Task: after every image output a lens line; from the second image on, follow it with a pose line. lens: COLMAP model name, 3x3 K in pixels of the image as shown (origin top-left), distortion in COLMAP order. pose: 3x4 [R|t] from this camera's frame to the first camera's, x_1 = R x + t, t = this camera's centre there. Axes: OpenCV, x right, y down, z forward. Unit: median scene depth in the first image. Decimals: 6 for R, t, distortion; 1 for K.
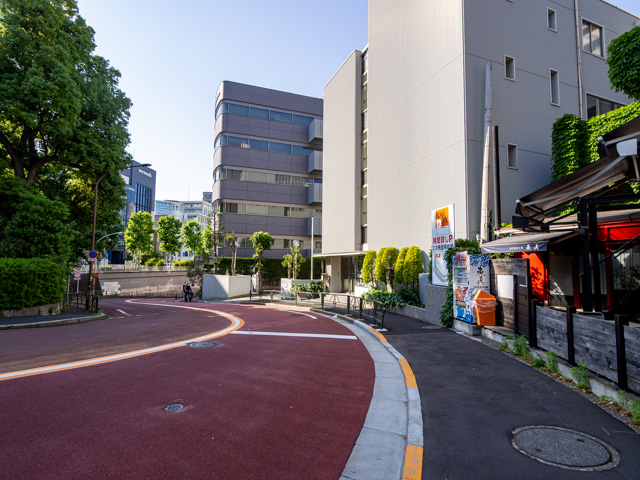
lens RADIAL K [[342.0, 0, 320.0], [0, 342.0, 240.0], [0, 0, 1]] dist [0.000603, -0.006557]
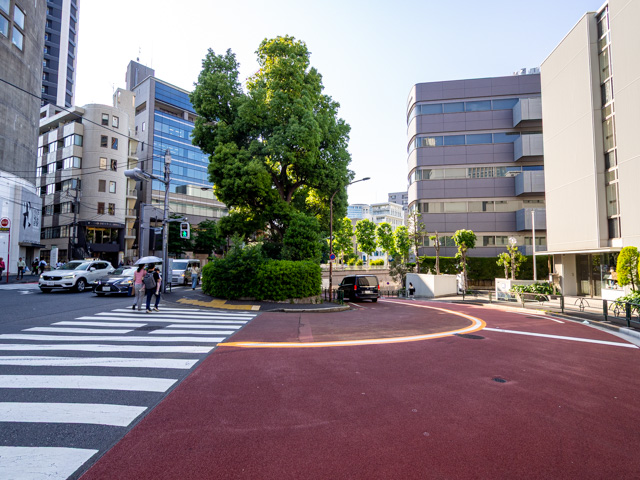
lens RADIAL K [[342.0, 0, 320.0], [0, 342.0, 240.0], [0, 0, 1]] dist [0.000603, -0.006557]
pose [[0.860313, -0.041243, -0.508095, -0.051658], [0.043098, 0.999038, -0.008120, -0.007704], [0.507941, -0.014912, 0.861263, -0.065722]]
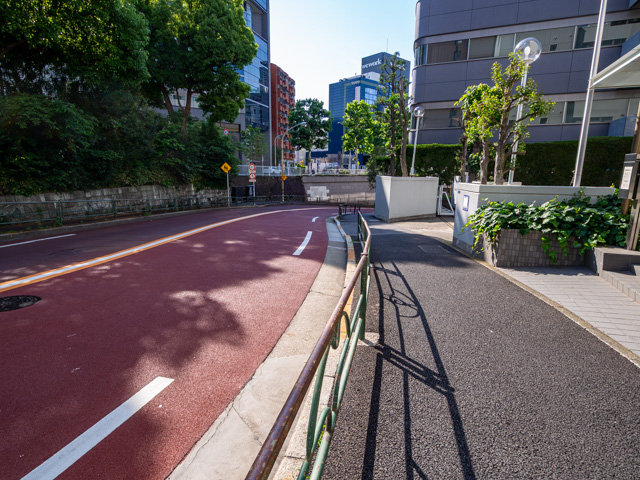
lens RADIAL K [[342.0, 0, 320.0], [0, 342.0, 240.0], [0, 0, 1]] dist [0.000603, -0.006557]
pose [[0.722074, 0.129216, -0.679642, 0.016425], [0.055249, 0.968494, 0.242831, 0.083516], [0.689606, -0.212891, 0.692185, 0.696502]]
